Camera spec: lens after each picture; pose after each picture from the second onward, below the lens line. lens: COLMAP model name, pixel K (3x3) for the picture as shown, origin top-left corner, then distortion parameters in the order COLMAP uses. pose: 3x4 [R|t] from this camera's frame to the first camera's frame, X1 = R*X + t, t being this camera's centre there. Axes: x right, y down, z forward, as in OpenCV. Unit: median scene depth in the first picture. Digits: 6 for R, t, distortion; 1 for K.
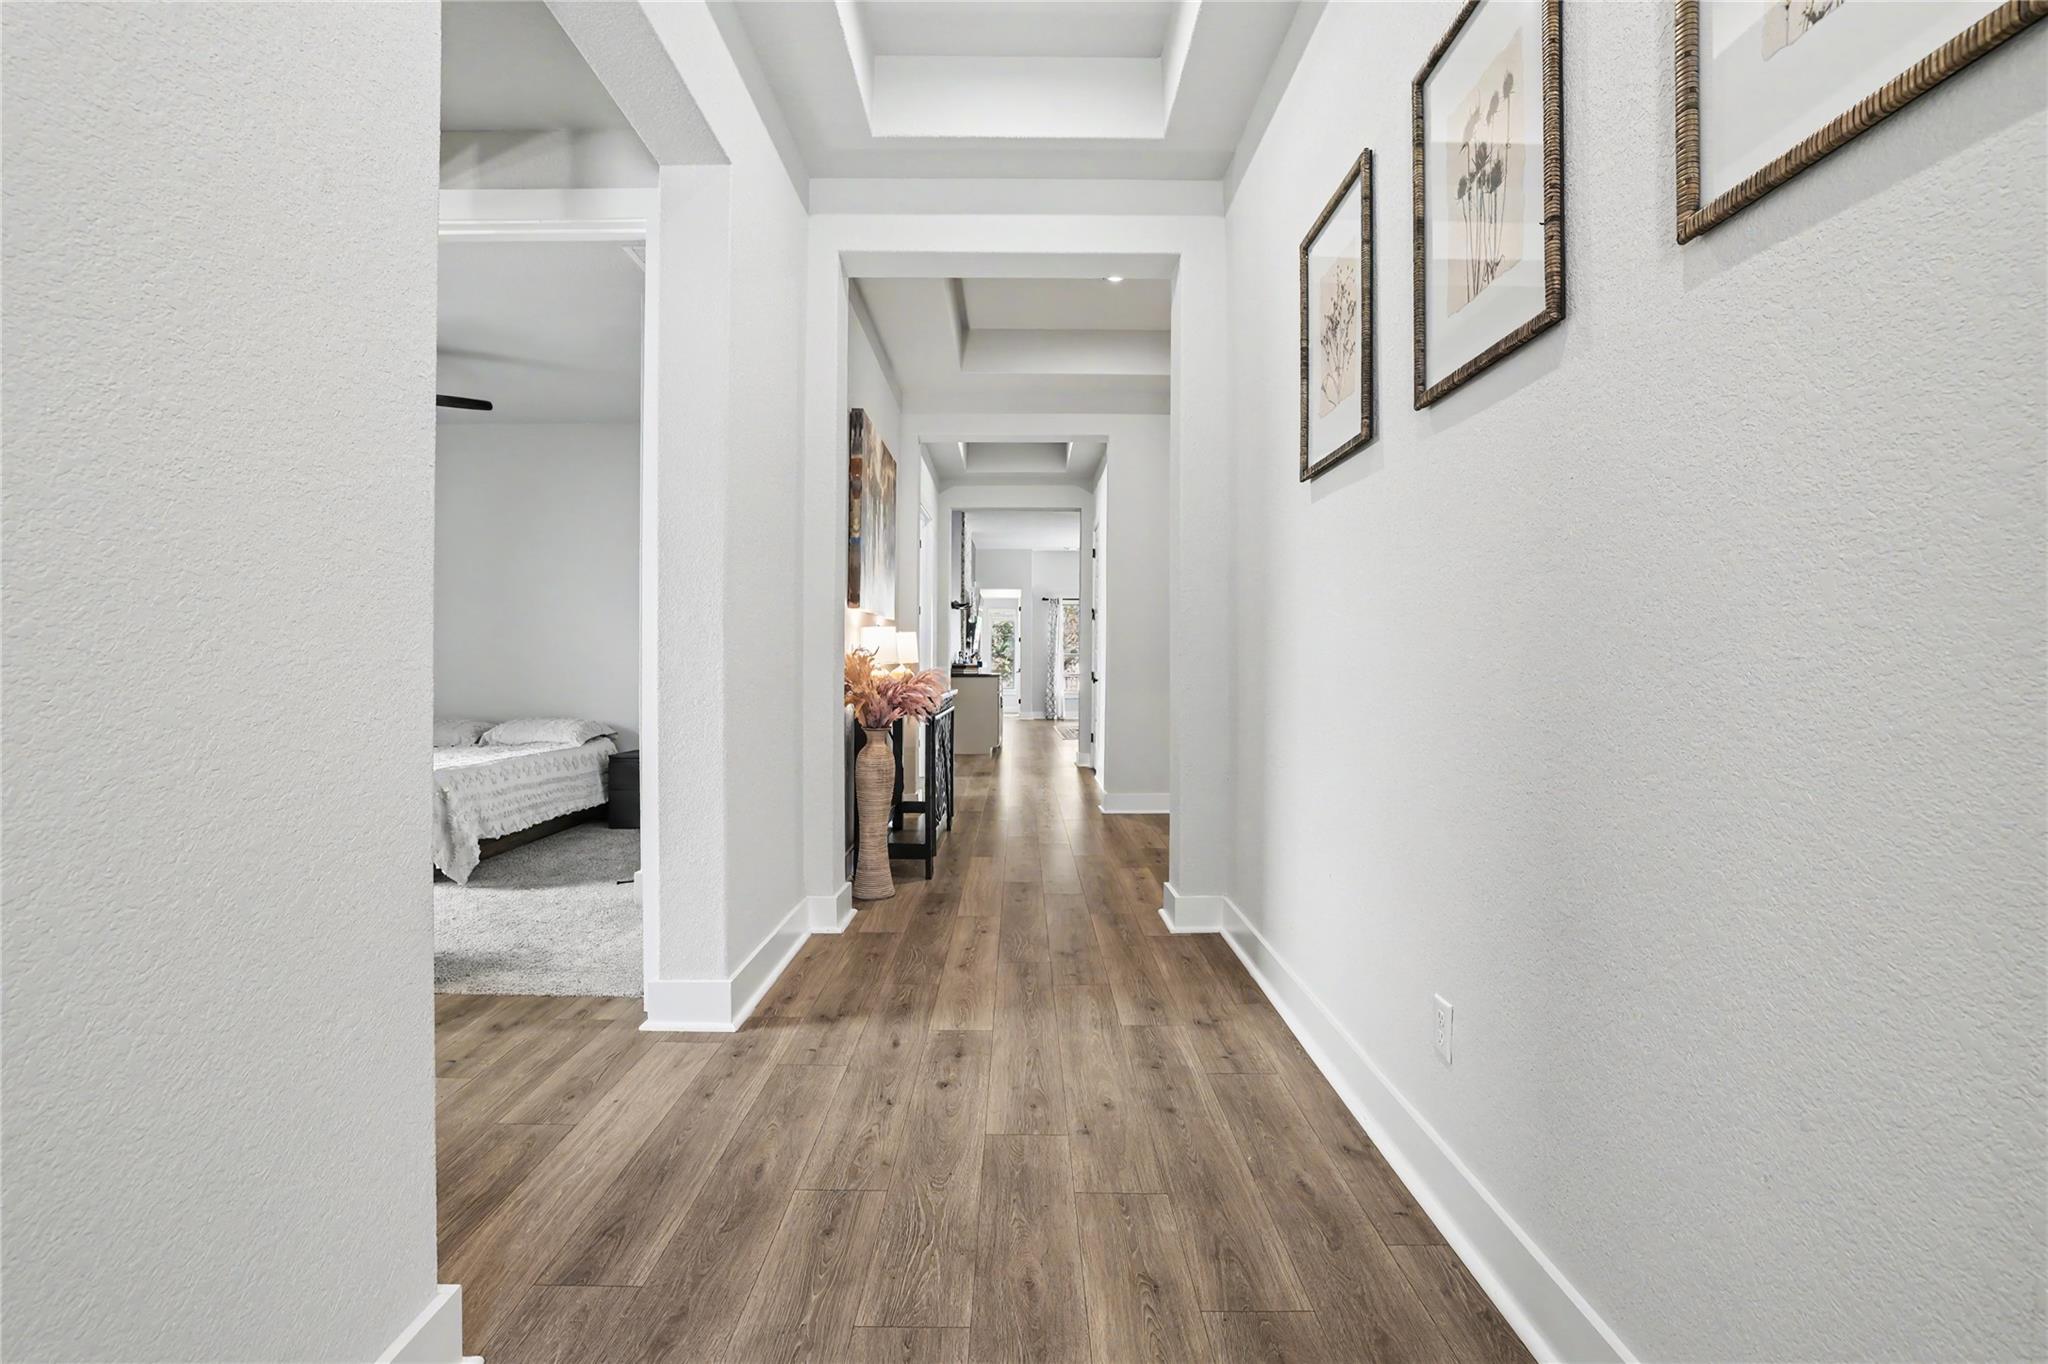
lens RADIAL K [[881.8, 0, 1027.9], [0, 881.8, 669.0], [0, 0, 1]] dist [-0.016100, 0.000694]
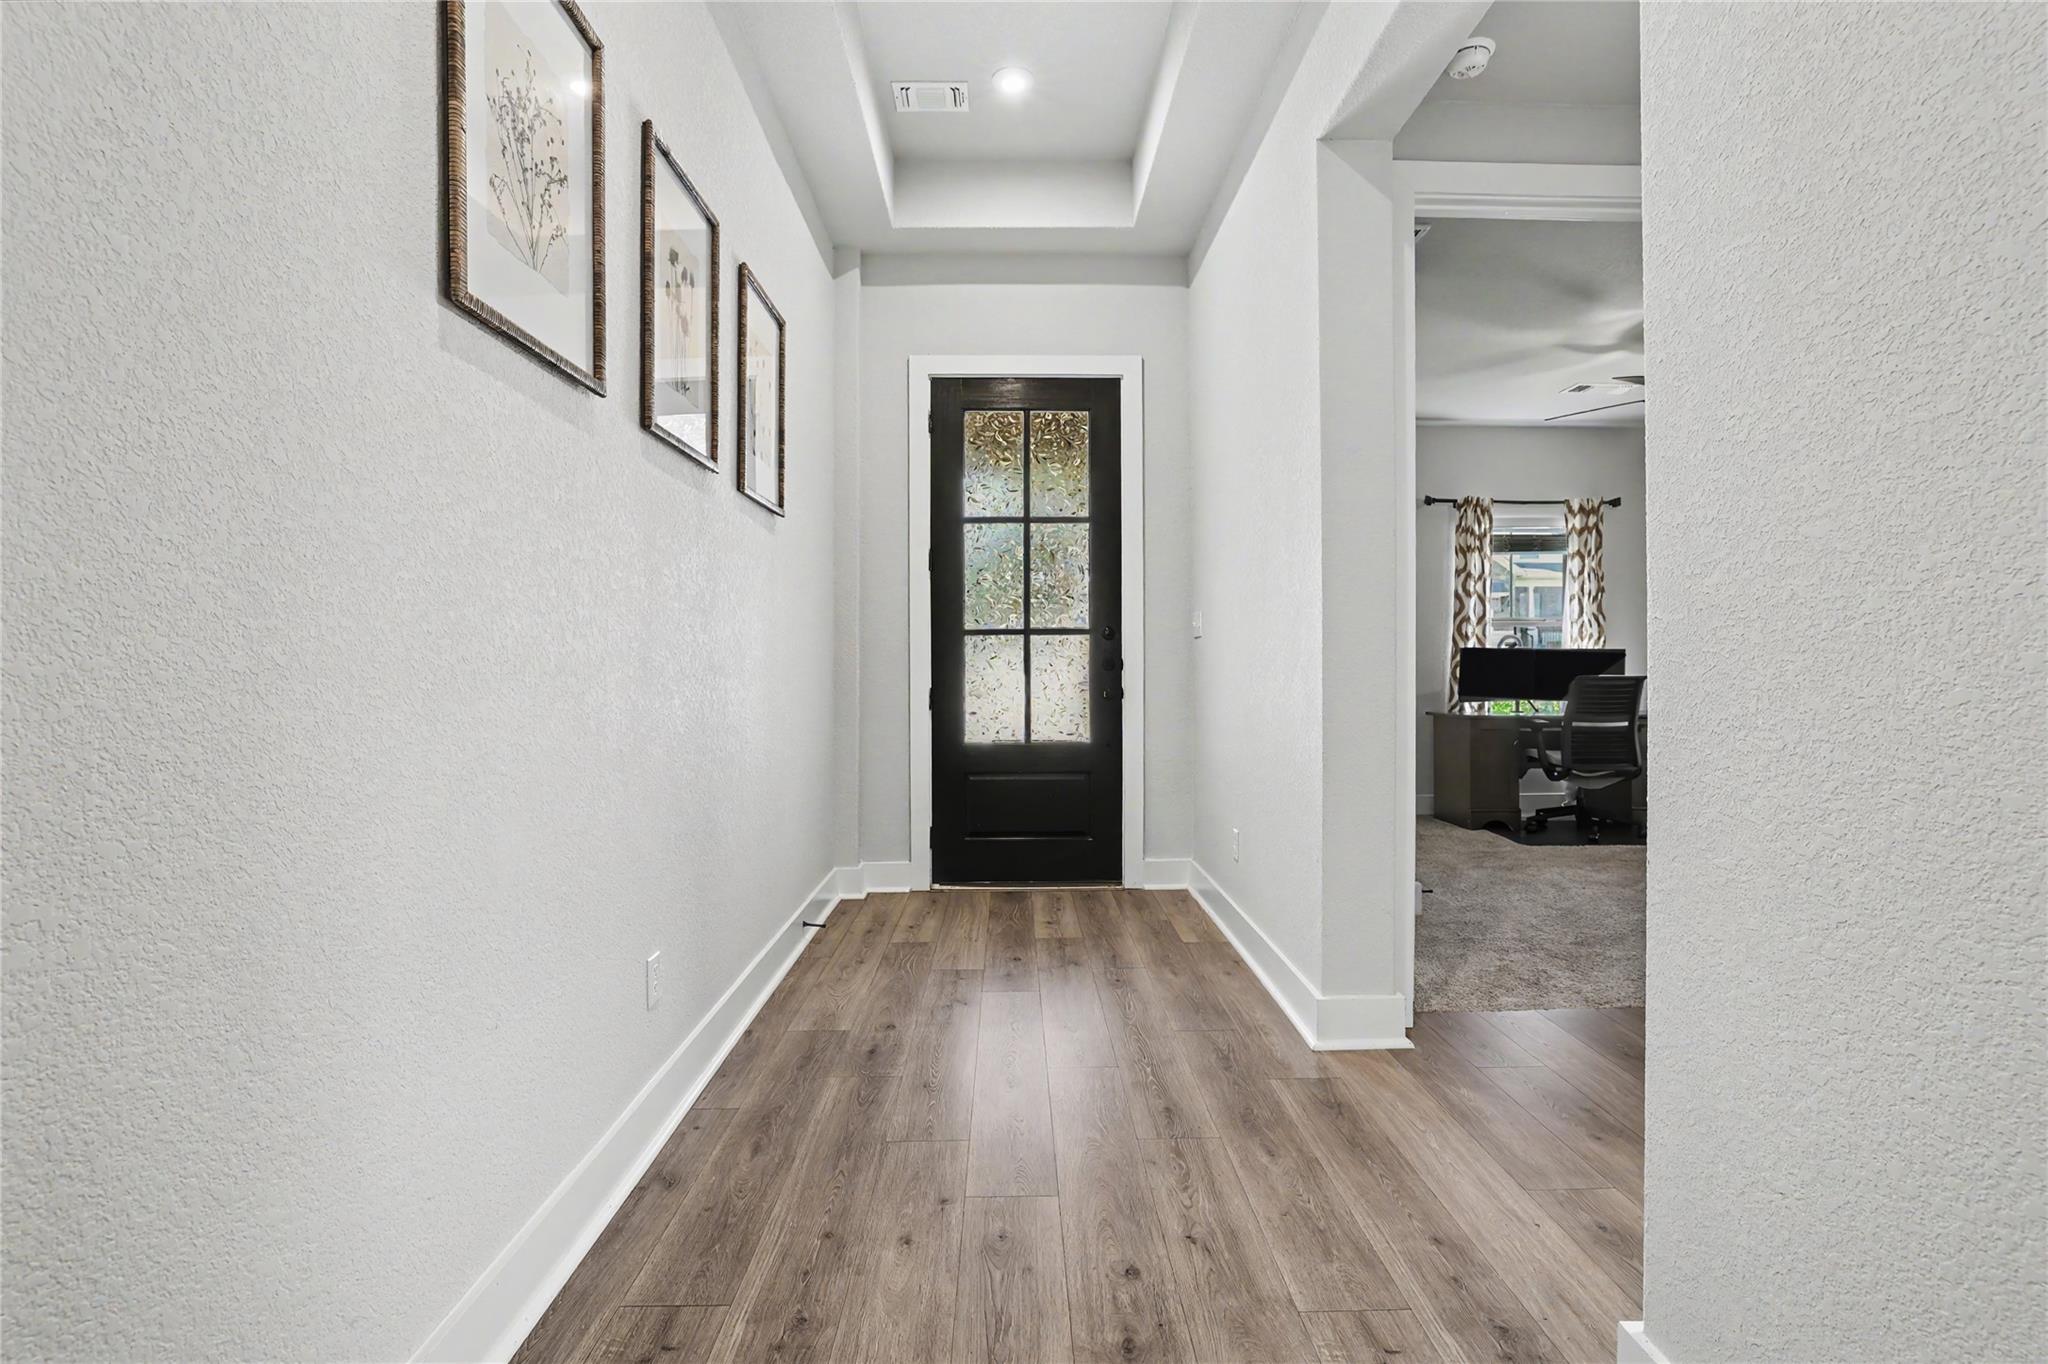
lens RADIAL K [[921.7, 0, 1007.2], [0, 921.7, 666.9], [0, 0, 1]] dist [-0.065367, 0.027594]
pose [[-0.999947, -0.000676, 0.010317, -0.005236], [-0.000563, 0.999940, 0.010939, -0.013011], [-0.010324, 0.010933, -0.999887, 1.761416]]
